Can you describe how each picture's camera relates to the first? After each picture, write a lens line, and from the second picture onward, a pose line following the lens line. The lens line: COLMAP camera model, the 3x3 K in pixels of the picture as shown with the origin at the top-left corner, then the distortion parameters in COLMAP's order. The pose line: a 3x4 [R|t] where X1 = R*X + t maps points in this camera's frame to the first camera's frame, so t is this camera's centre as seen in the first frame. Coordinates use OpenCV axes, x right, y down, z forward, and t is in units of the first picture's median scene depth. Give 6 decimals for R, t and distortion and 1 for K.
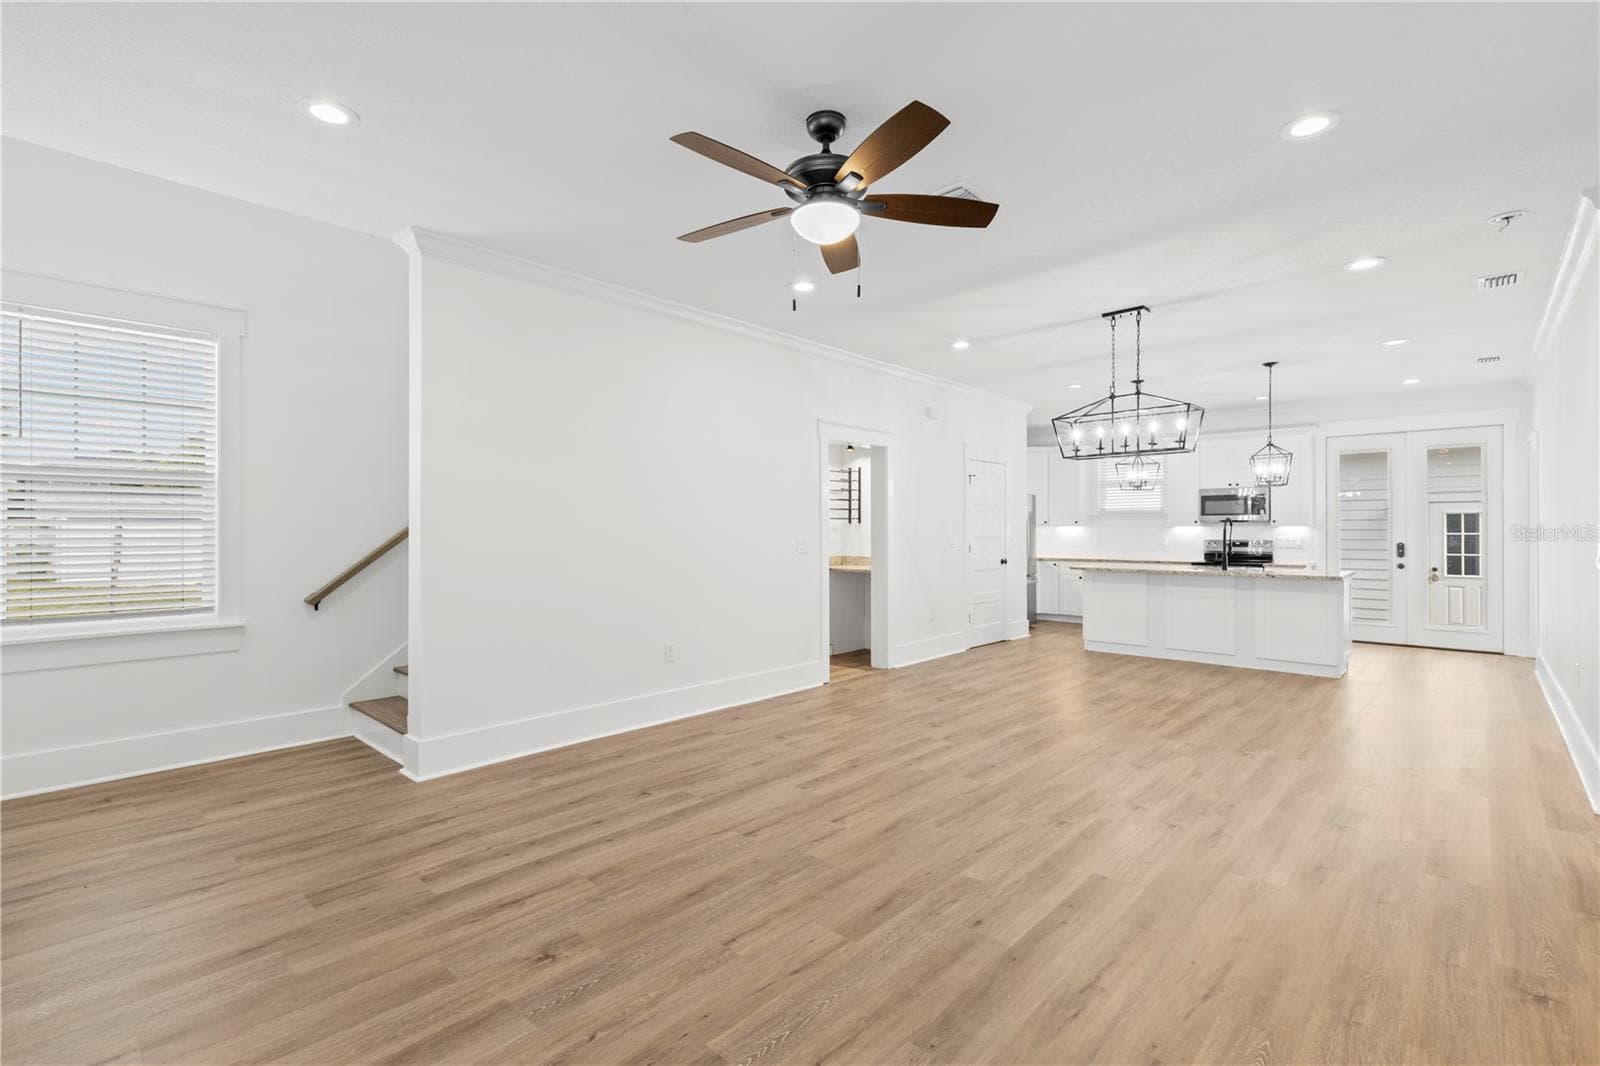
lens RADIAL K [[716.7, 0, 798.9], [0, 716.7, 532.1], [0, 0, 1]] dist [-0.000457, -0.000080]
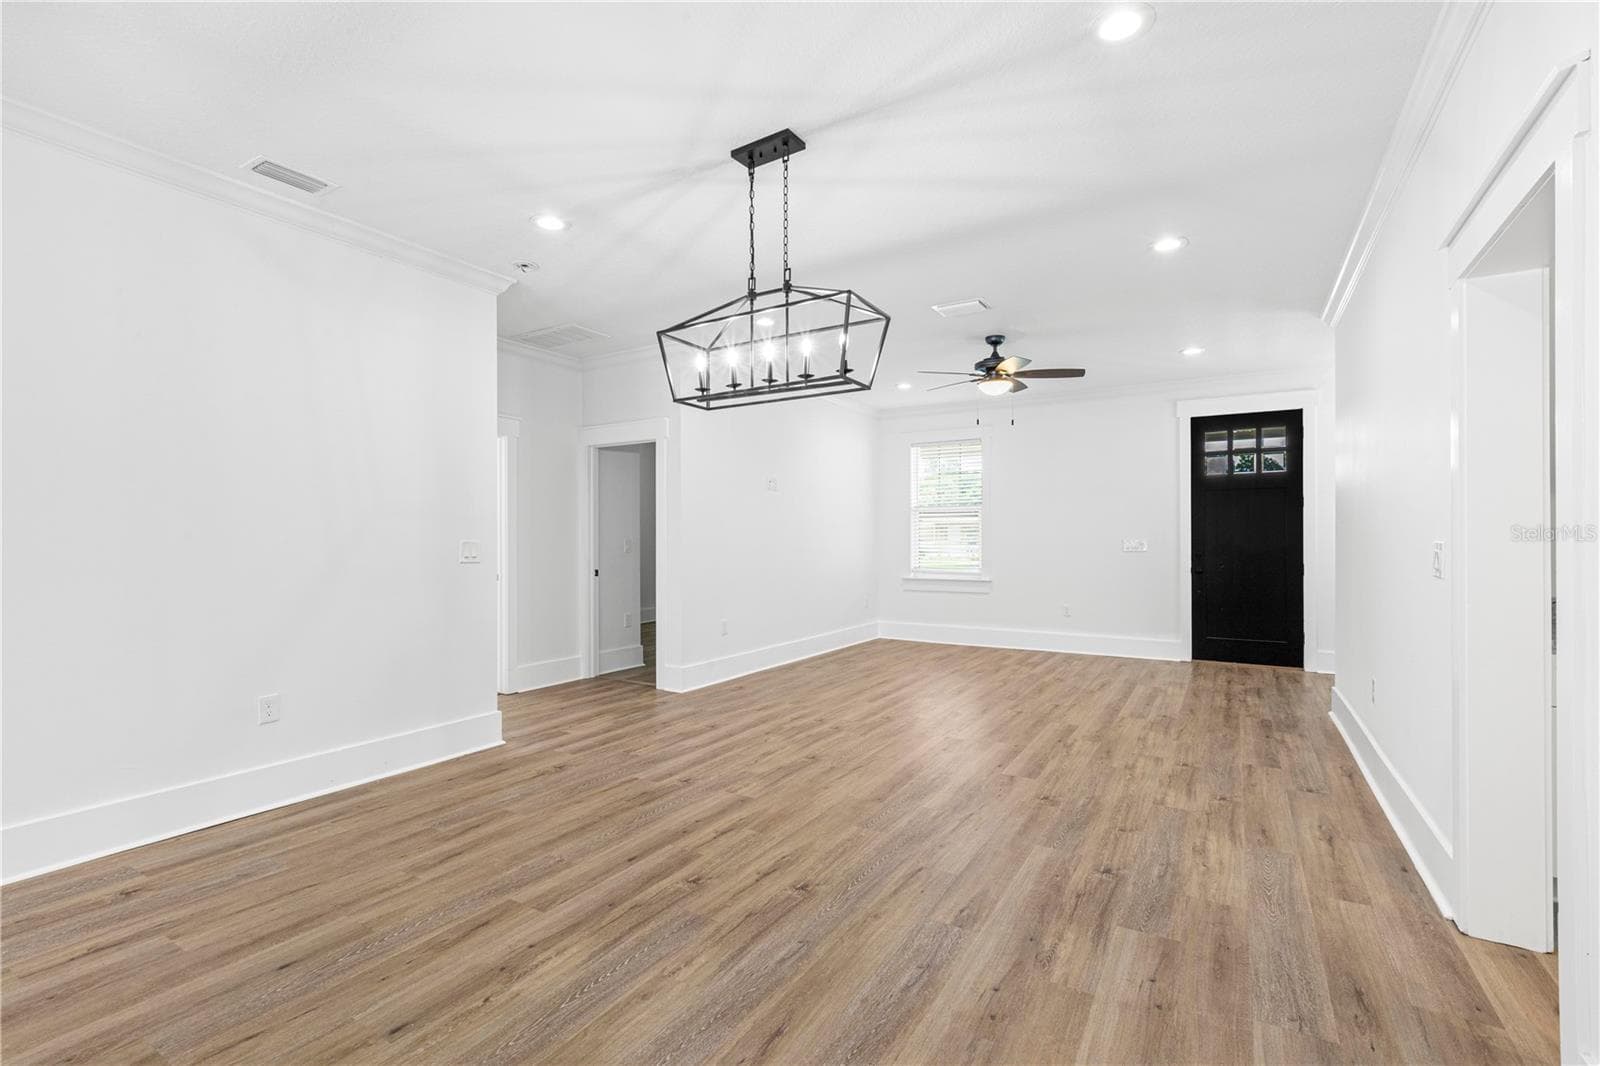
lens RADIAL K [[716.7, 0, 800.3], [0, 716.7, 536.5], [0, 0, 1]] dist [-0.000457, -0.000080]
pose [[-0.979437, 0.000397, -0.201750, 0.674310], [0.001422, 0.999987, -0.004934, 0.009828], [0.201745, -0.005119, -0.979425, 1.936892]]
